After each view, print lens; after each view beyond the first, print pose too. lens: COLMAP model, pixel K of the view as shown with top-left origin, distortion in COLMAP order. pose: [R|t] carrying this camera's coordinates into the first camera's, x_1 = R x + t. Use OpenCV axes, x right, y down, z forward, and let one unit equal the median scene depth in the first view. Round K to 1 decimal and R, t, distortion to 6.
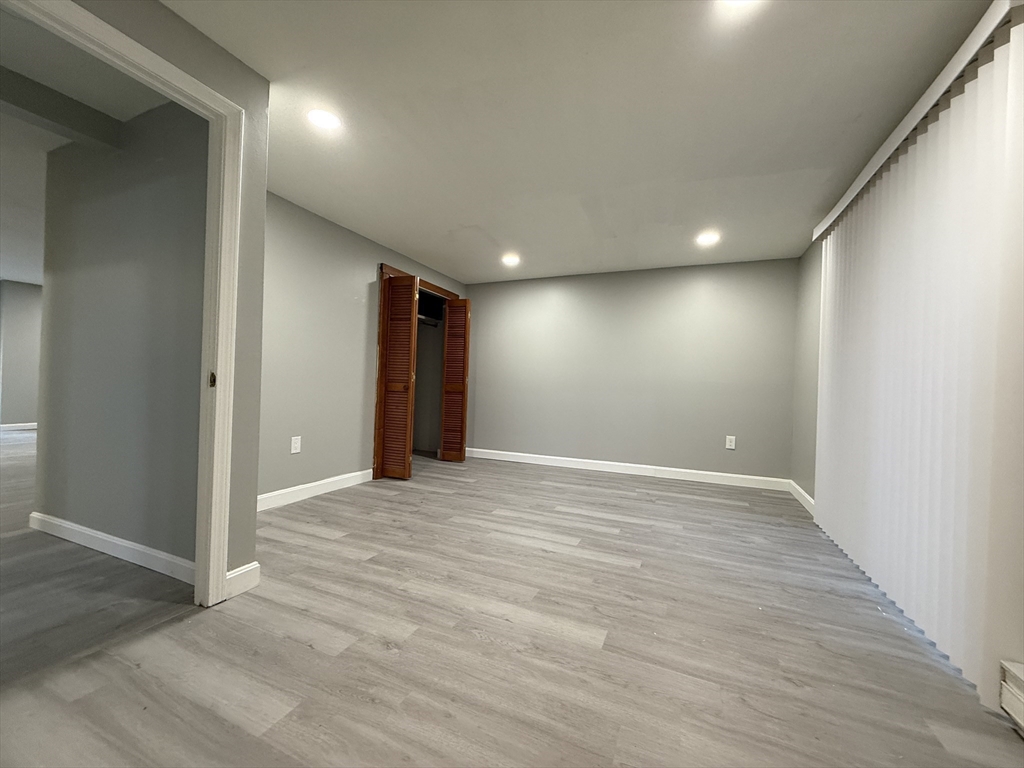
lens RADIAL K [[406.9, 0, 510.0], [0, 406.9, 384.5], [0, 0, 1]] dist [-0.000088, 0.000292]
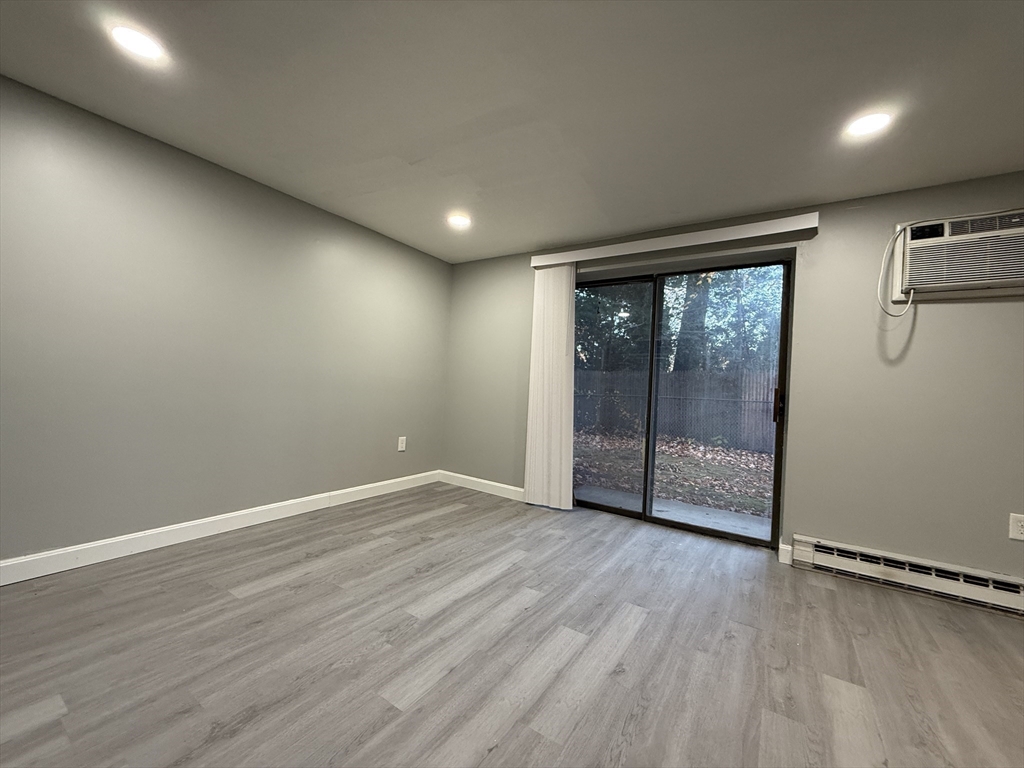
lens RADIAL K [[406.9, 0, 510.0], [0, 406.9, 384.5], [0, 0, 1]] dist [-0.000088, 0.000292]
pose [[0.172192, -0.016146, 0.984931, -0.502574], [-0.048750, 0.998501, 0.024891, -0.041288], [-0.983856, -0.052301, 0.171147, 0.970581]]
